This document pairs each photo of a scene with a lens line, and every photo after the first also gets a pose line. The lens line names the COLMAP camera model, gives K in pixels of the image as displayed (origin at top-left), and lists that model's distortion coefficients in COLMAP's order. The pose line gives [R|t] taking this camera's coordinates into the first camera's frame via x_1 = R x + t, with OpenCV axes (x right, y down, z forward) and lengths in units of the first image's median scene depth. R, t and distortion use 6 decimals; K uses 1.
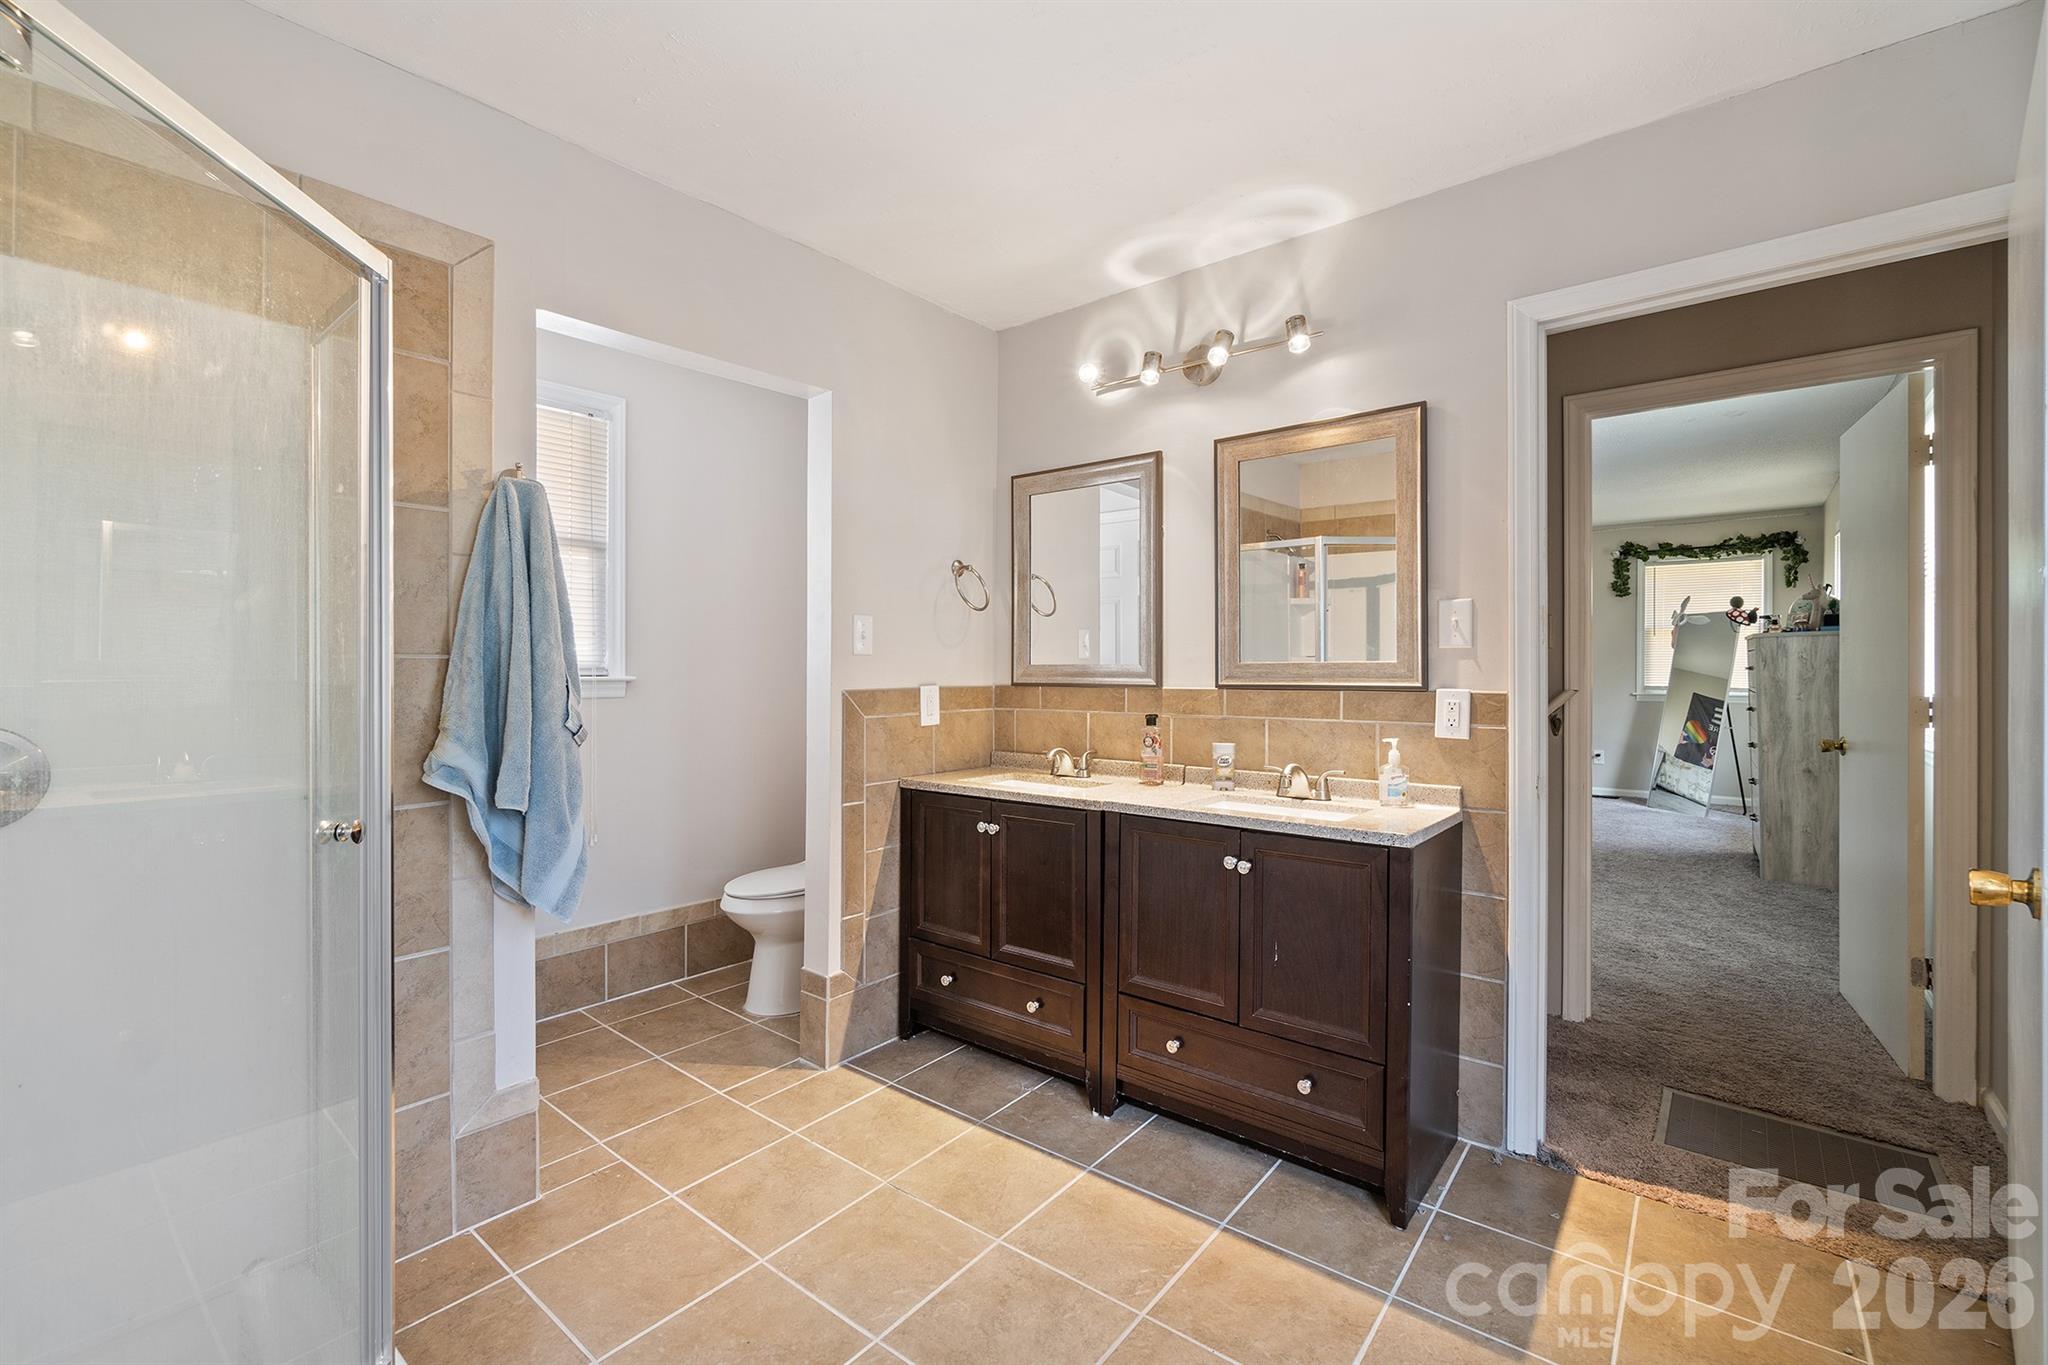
lens RADIAL K [[886.2, 0, 1025.8], [0, 886.2, 668.1], [0, 0, 1]] dist [-0.010962, 0.000721]
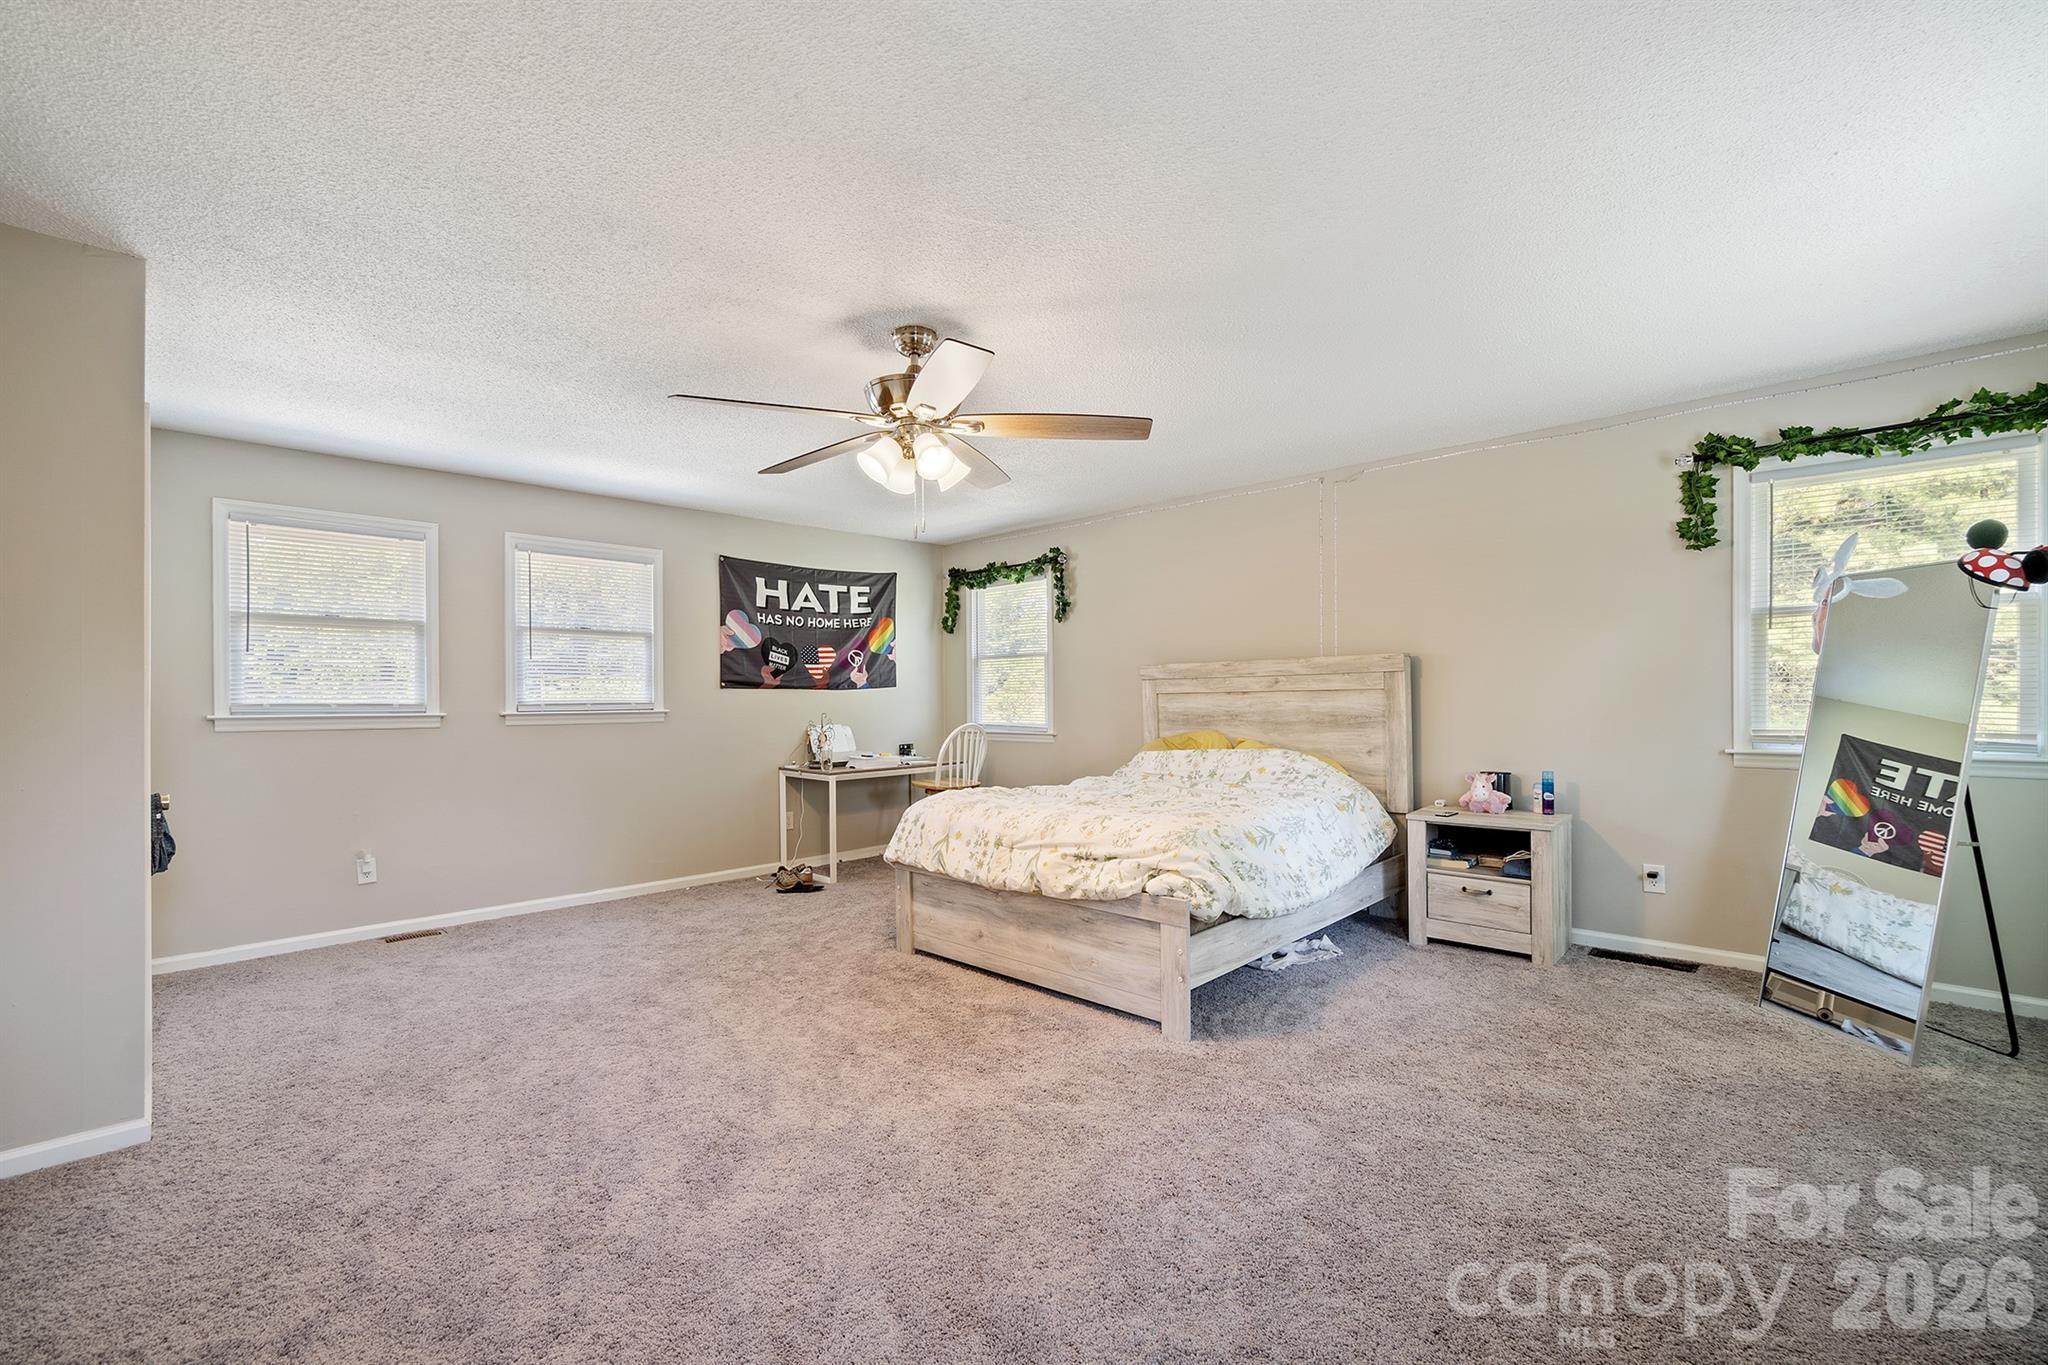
lens RADIAL K [[886.2, 0, 1008.7], [0, 886.2, 695.5], [0, 0, 1]] dist [-0.010962, 0.000721]
pose [[0.995139, -0.008284, -0.098128, 0.357921], [0.007887, 0.999959, -0.004430, -0.001868], [0.098161, 0.003634, 0.995164, 0.500200]]
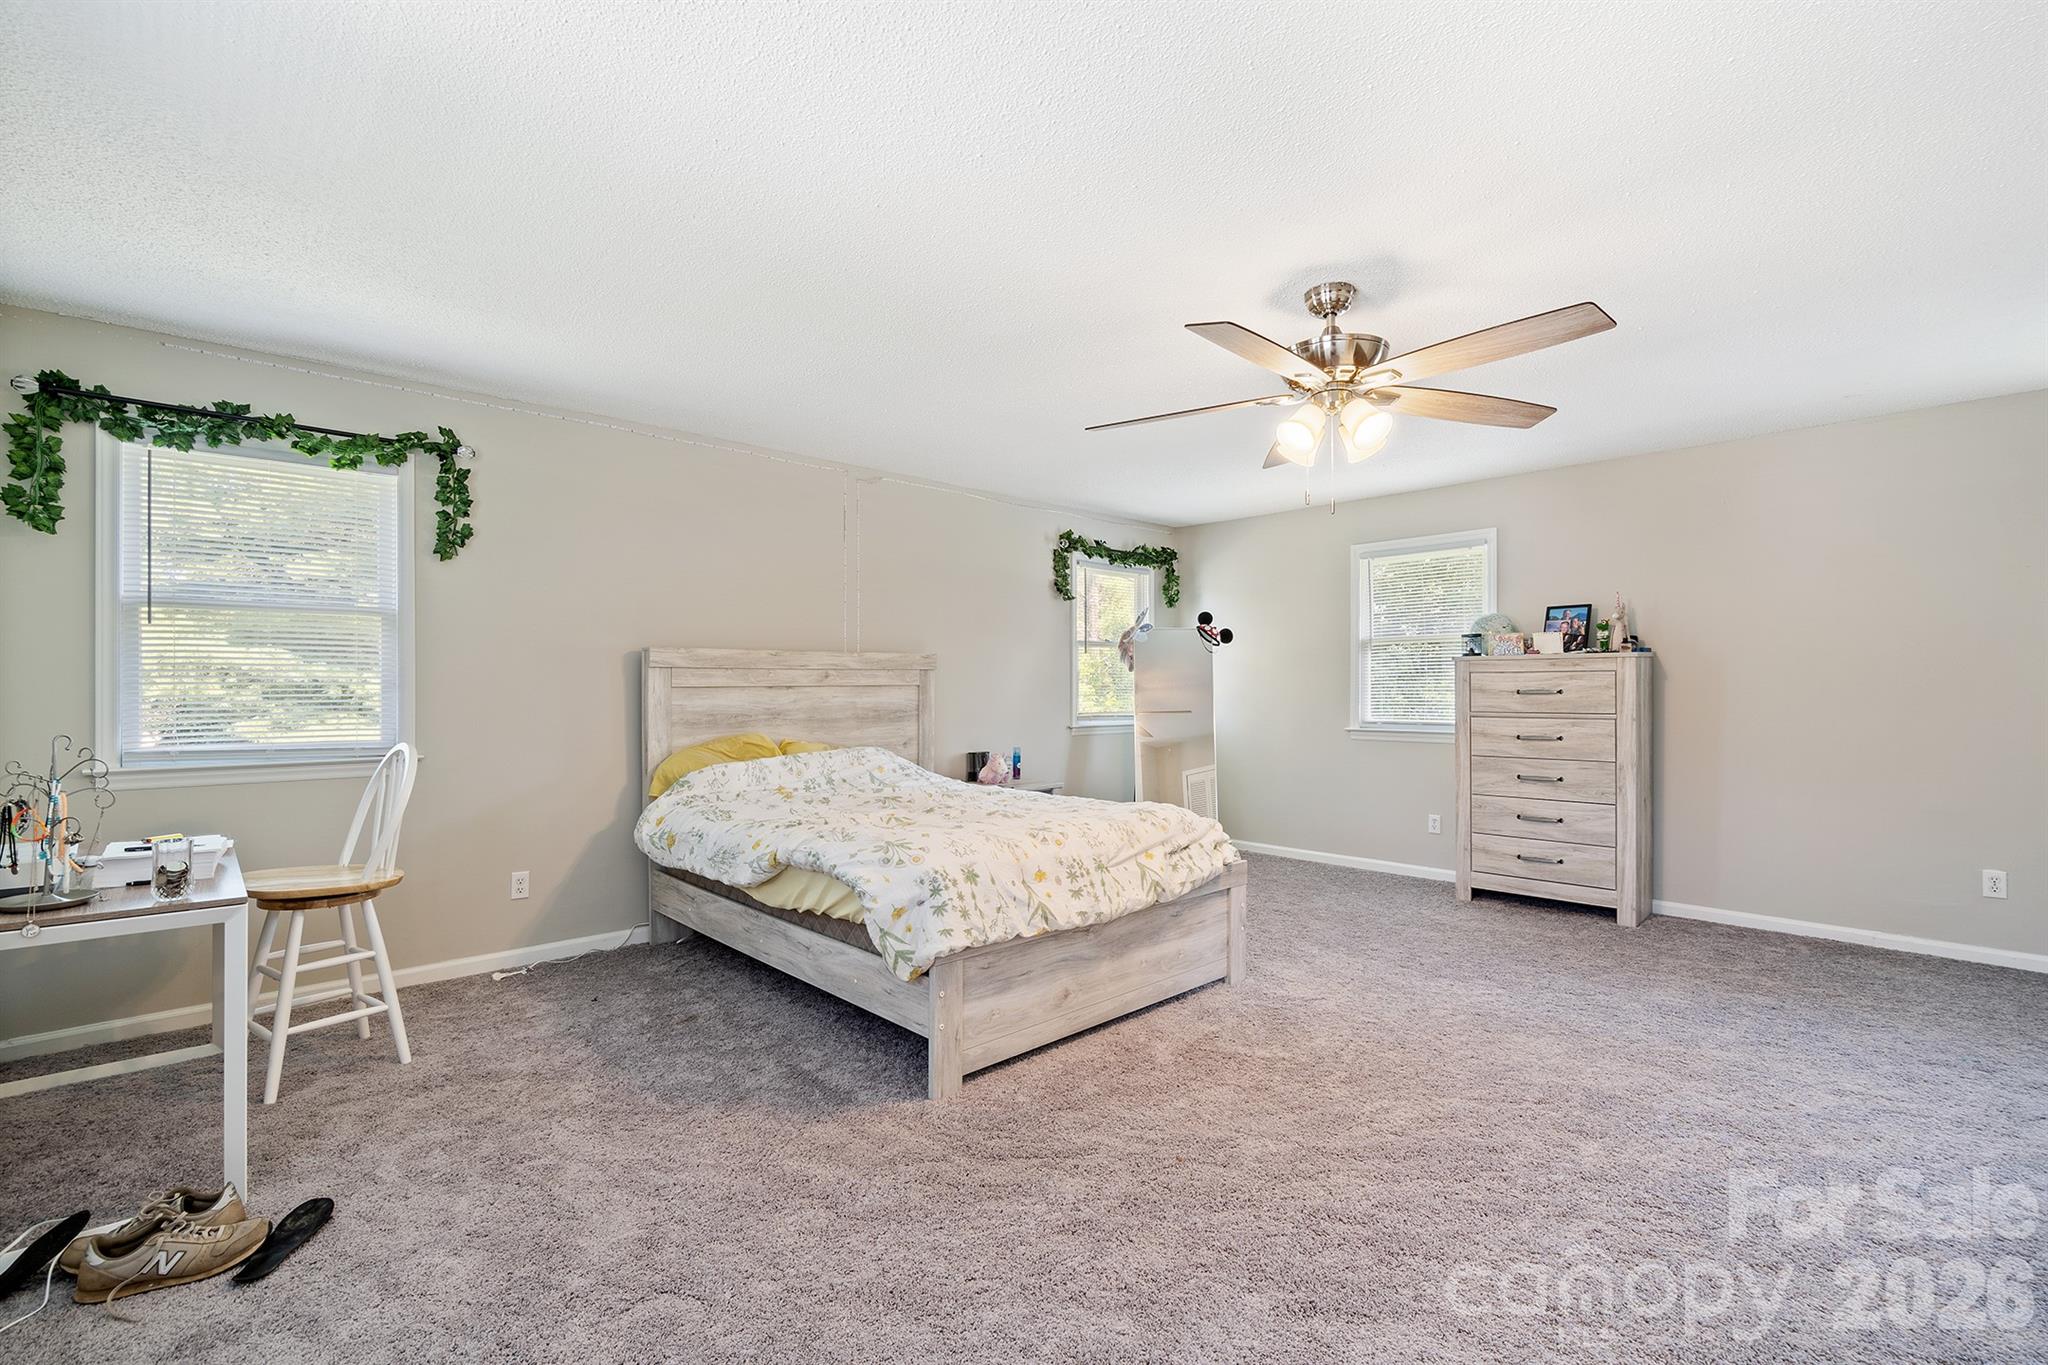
lens RADIAL K [[886.2, 0, 1002.6], [0, 886.2, 686.3], [0, 0, 1]] dist [-0.010962, 0.000721]
pose [[0.157439, 0.005940, 0.987511, -0.097679], [0.004635, 0.999966, -0.006754, -0.001599], [-0.987518, 0.005640, 0.157407, 0.963475]]
